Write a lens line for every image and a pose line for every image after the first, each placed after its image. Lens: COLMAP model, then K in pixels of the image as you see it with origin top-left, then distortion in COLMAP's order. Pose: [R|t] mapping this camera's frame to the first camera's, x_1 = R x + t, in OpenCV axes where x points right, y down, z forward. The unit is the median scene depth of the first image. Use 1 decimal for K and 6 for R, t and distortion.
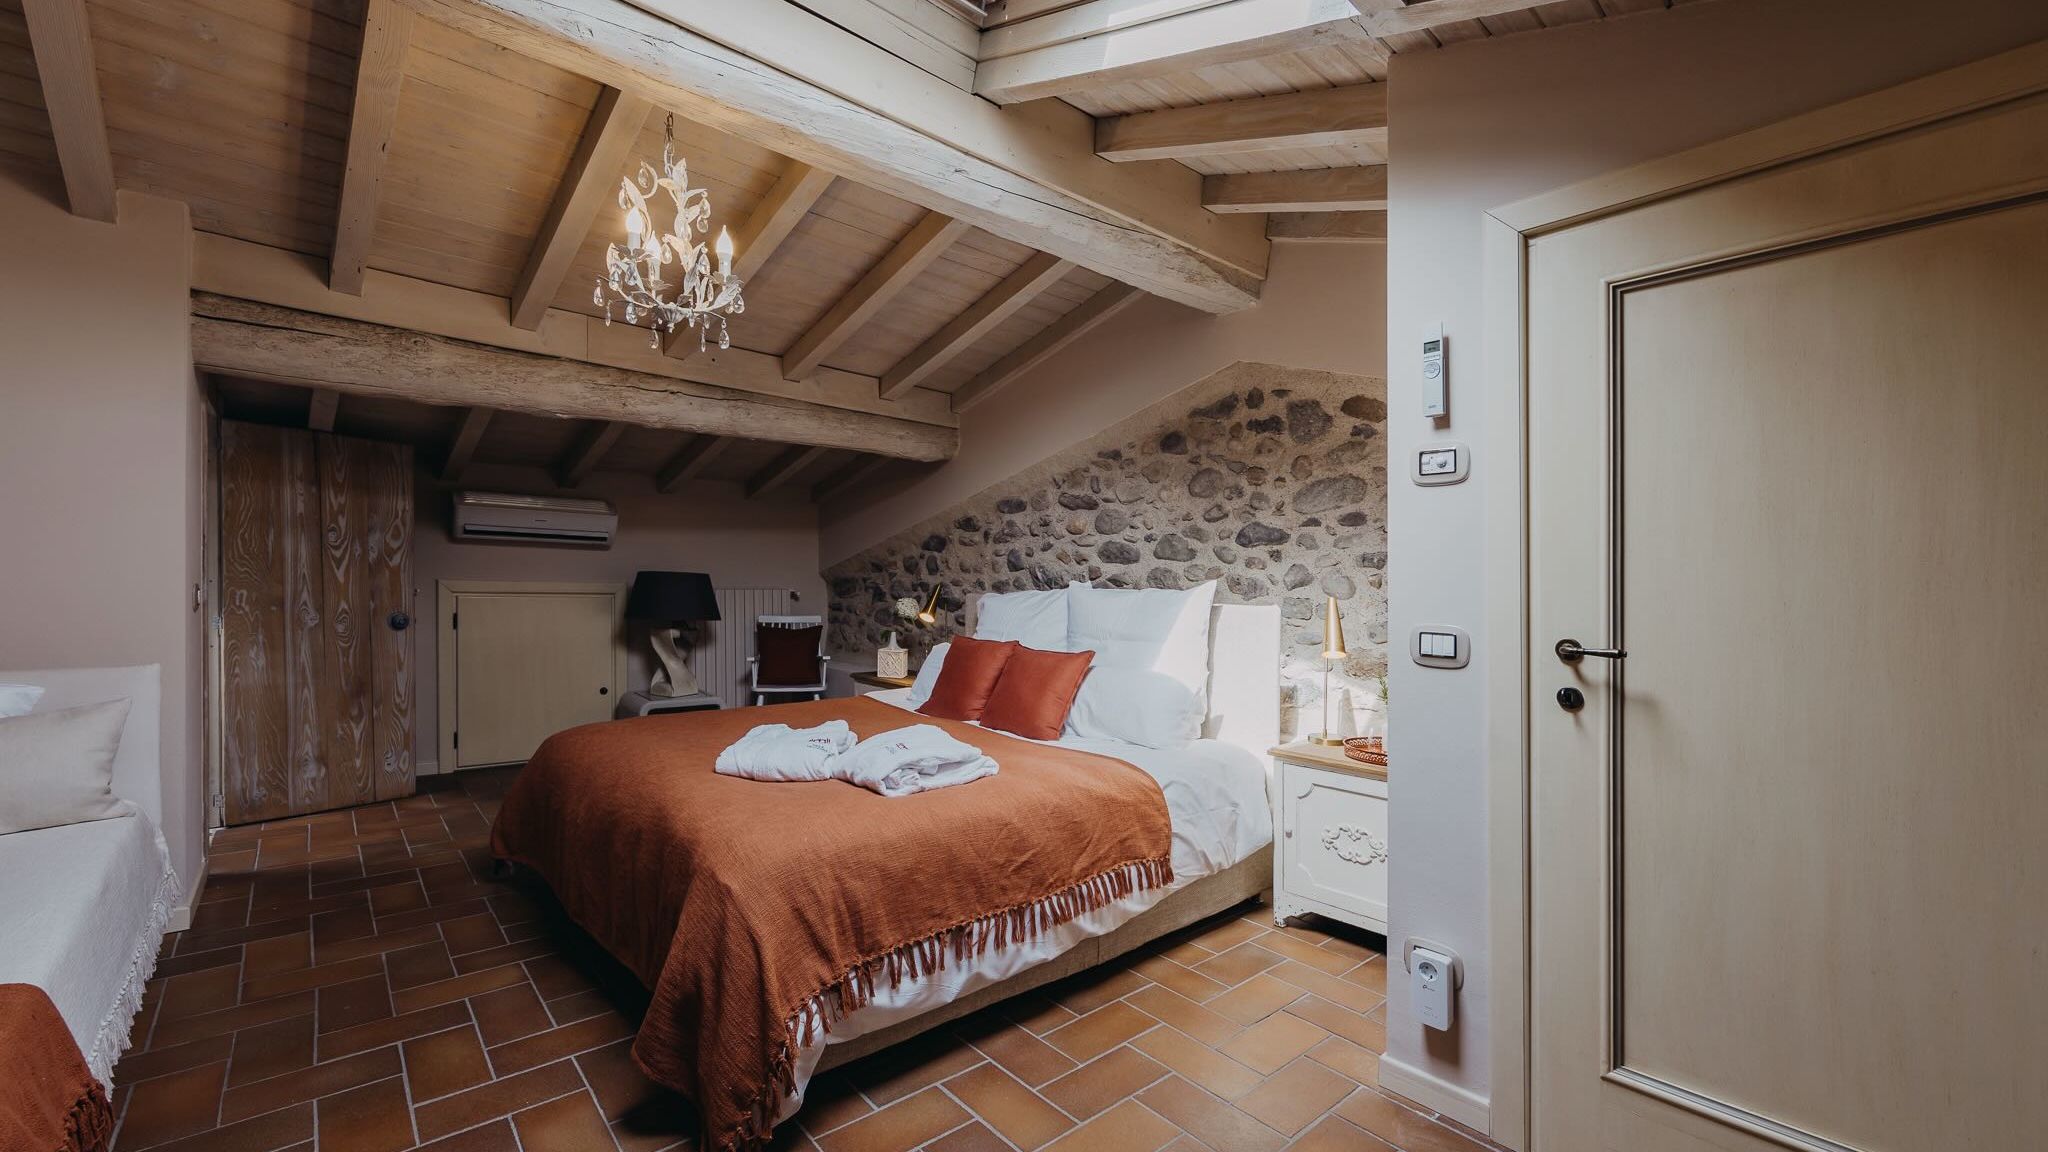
lens RADIAL K [[840.1, 0, 1023.1], [0, 840.1, 596.7], [0, 0, 1]] dist [-0.002998, -0.000253]
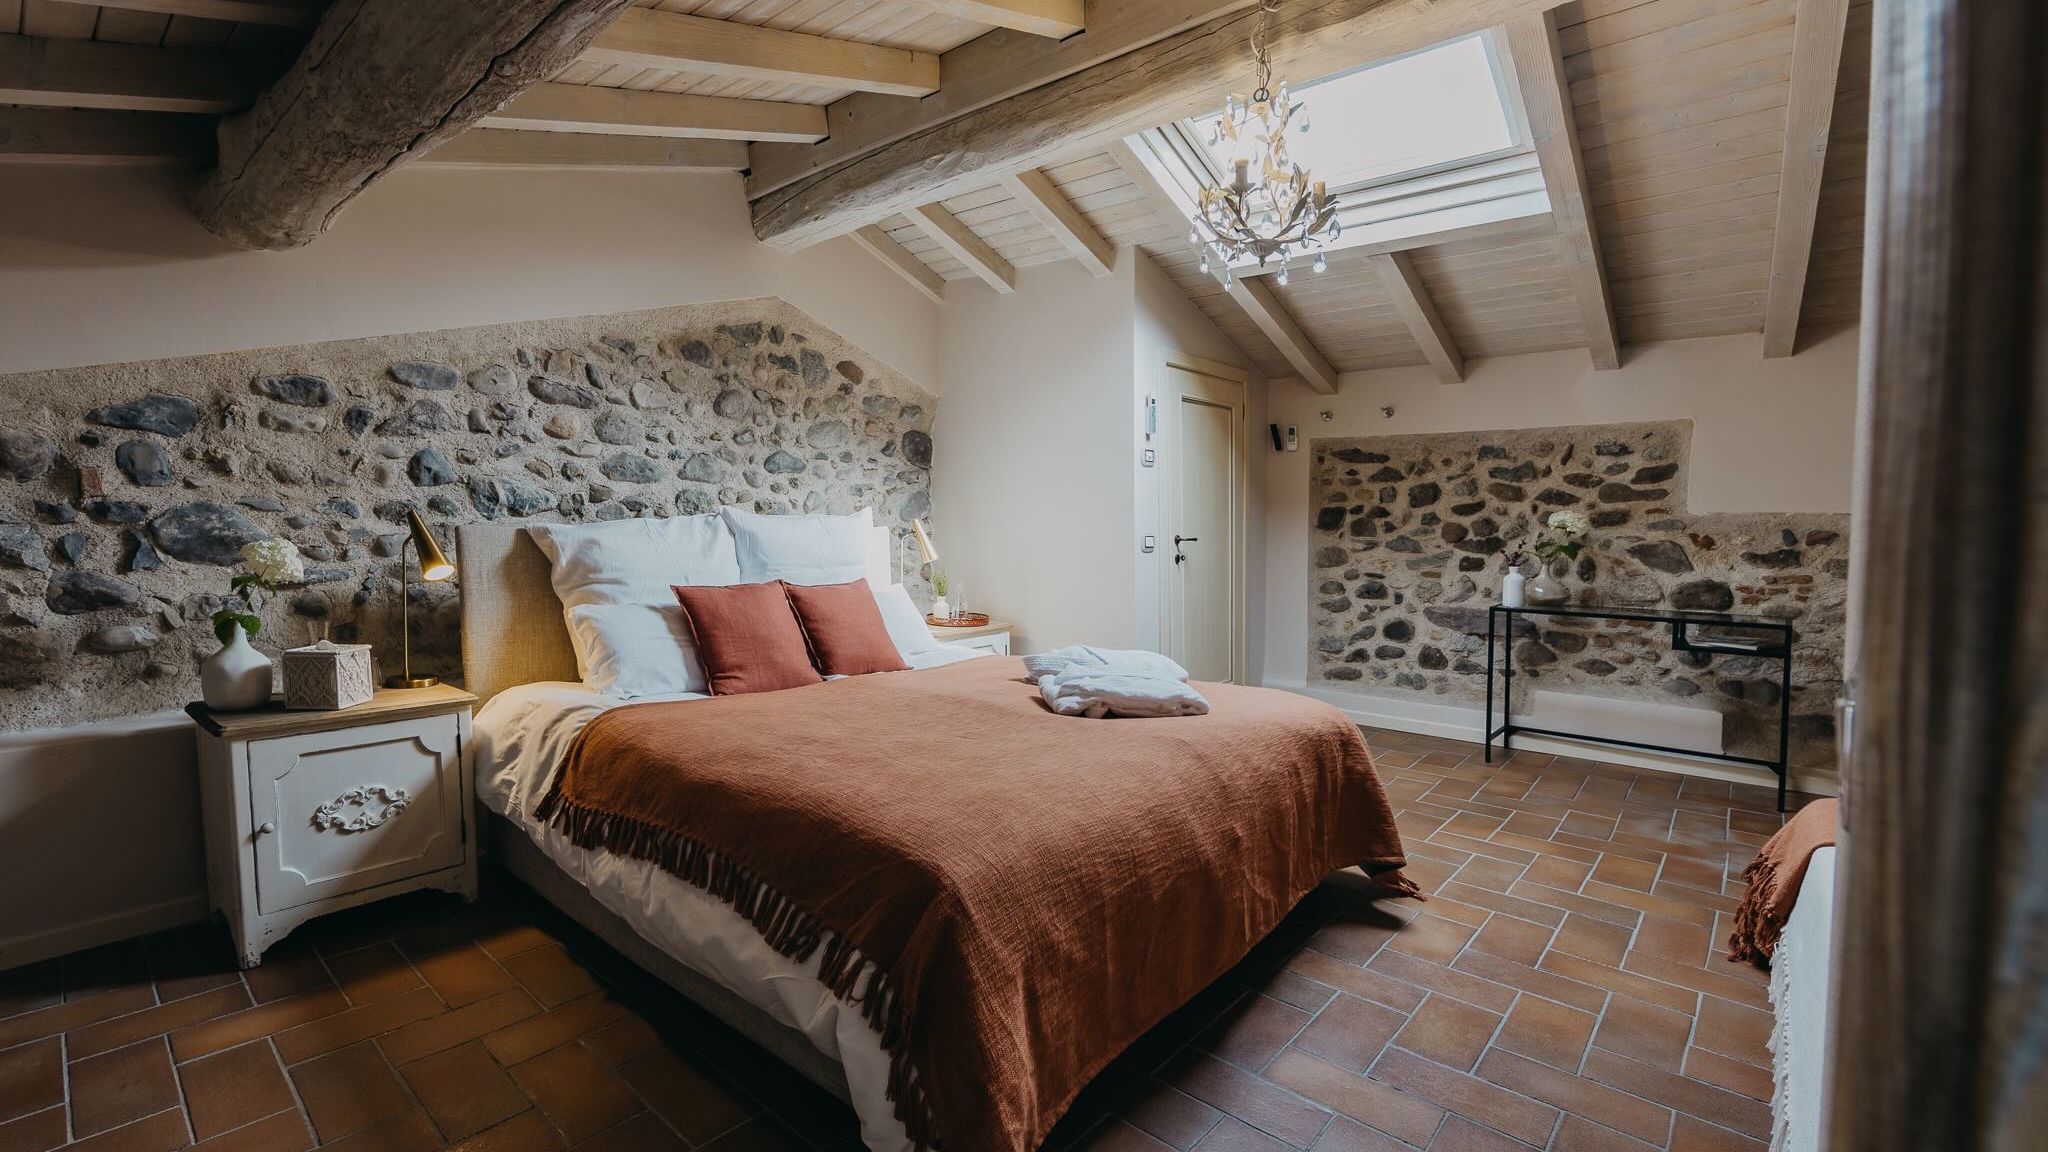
lens RADIAL K [[840.1, 0, 1032.8], [0, 840.1, 583.2], [0, 0, 1]] dist [-0.002998, -0.000253]
pose [[-0.148317, -0.103861, 0.983471, -0.807085], [-0.006697, 0.994553, 0.104021, -0.031003], [-0.988917, 0.008842, -0.148205, 0.781615]]
